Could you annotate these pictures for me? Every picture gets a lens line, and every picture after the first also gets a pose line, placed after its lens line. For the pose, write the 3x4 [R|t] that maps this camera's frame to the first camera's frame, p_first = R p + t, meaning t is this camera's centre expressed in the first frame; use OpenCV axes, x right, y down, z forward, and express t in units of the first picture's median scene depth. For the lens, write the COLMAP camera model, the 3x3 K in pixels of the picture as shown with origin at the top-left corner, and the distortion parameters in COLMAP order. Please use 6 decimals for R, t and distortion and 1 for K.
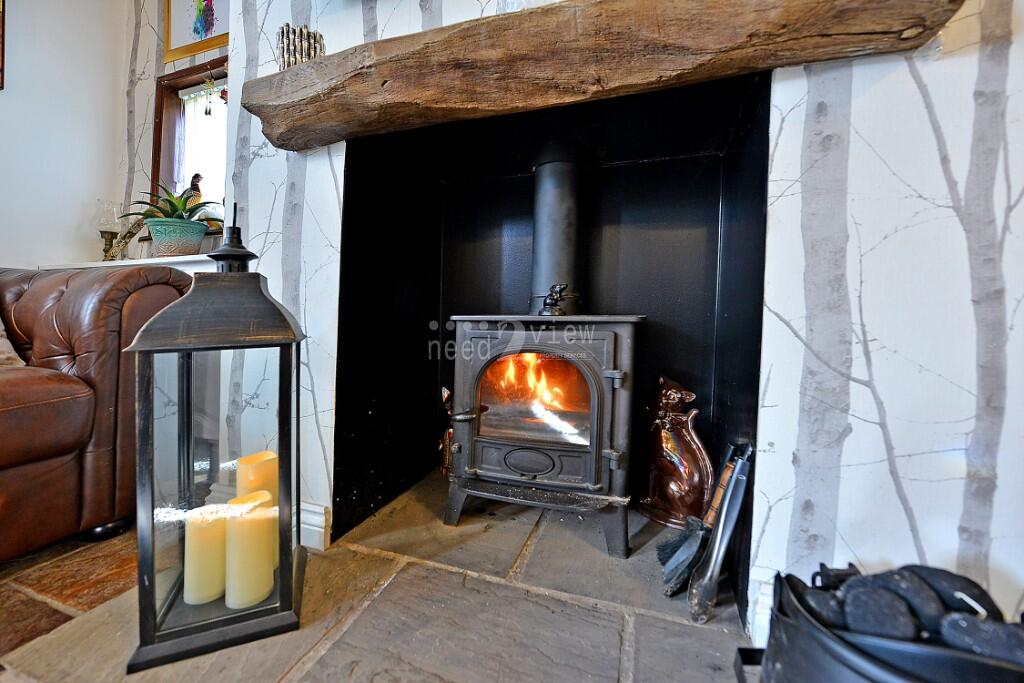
lens RADIAL K [[409.5, 0, 511.3], [0, 409.5, 330.6], [0, 0, 1]] dist [-0.016497, 0.000010]
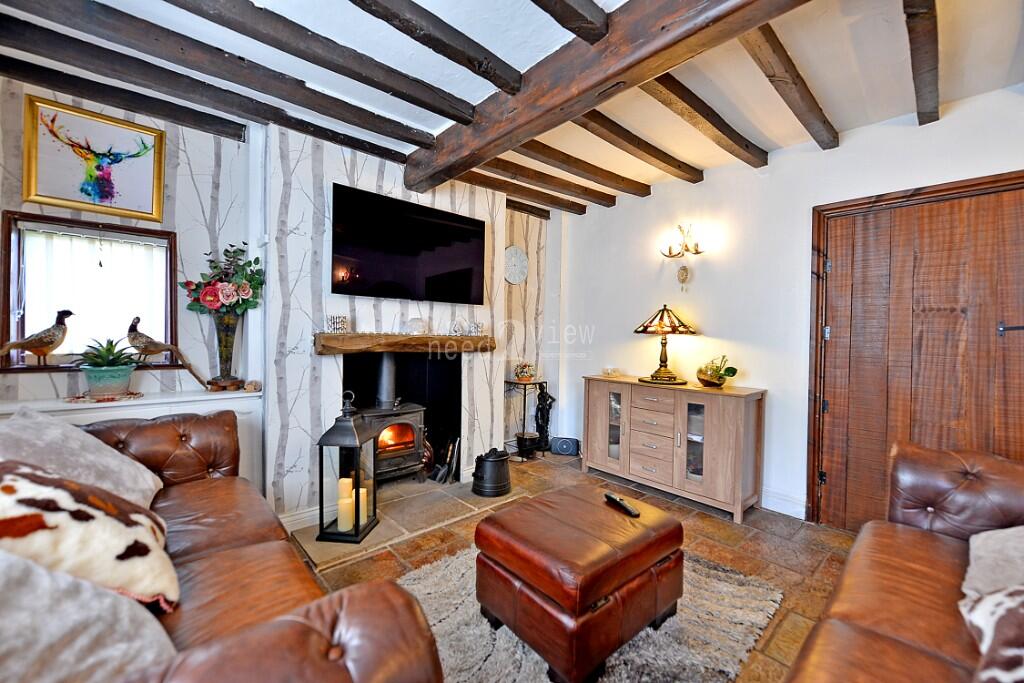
lens RADIAL K [[436.3, 0, 512.0], [0, 436.3, 341.5], [0, 0, 1]] dist [-0.000384, -0.000037]
pose [[0.461094, -0.000406, 0.887351, -2.463548], [0.021945, 0.999699, -0.010946, -0.510800], [-0.887080, 0.024520, 0.460964, -1.241479]]
